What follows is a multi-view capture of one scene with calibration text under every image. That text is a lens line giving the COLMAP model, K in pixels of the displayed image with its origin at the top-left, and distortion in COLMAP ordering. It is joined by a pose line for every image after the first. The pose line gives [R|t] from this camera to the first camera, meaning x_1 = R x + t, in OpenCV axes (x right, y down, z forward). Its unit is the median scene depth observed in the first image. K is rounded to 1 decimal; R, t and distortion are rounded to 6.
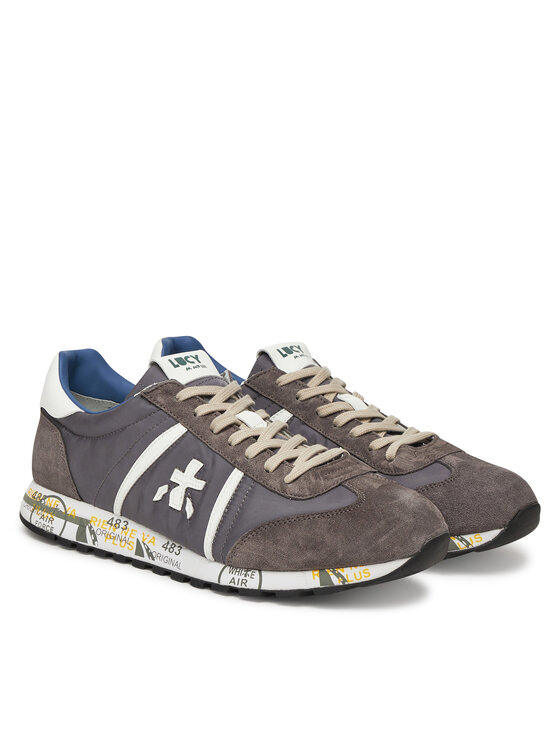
lens RADIAL K [[1462.5, 0, 280.0], [0, 1462.5, 373.0], [0, 0, 1]] dist [-0.004819, -0.001951]
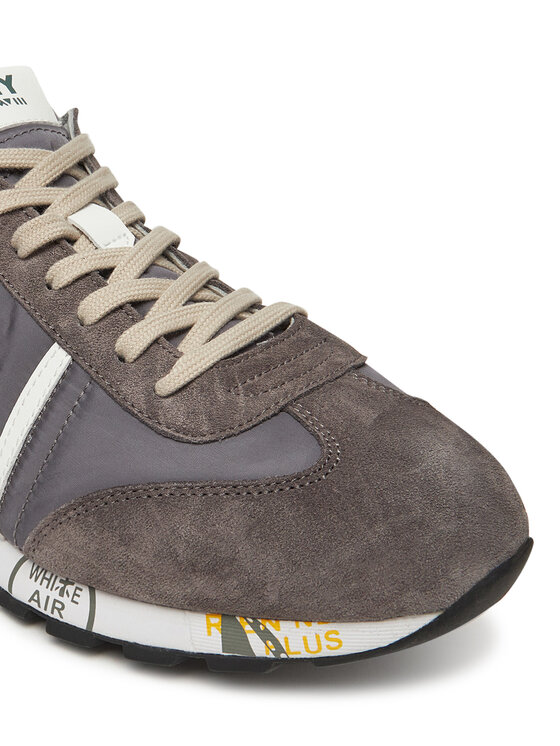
lens RADIAL K [[1220.2, 0, 174.8], [0, 1220.2, 372.8], [0, 0, 1]] dist [0.023946, 0.064837]
pose [[0.997834, 0.047571, -0.045433, 0.025197], [-0.035079, 0.969077, 0.244251, -0.020804], [0.055648, -0.242128, 0.968647, 0.651881]]
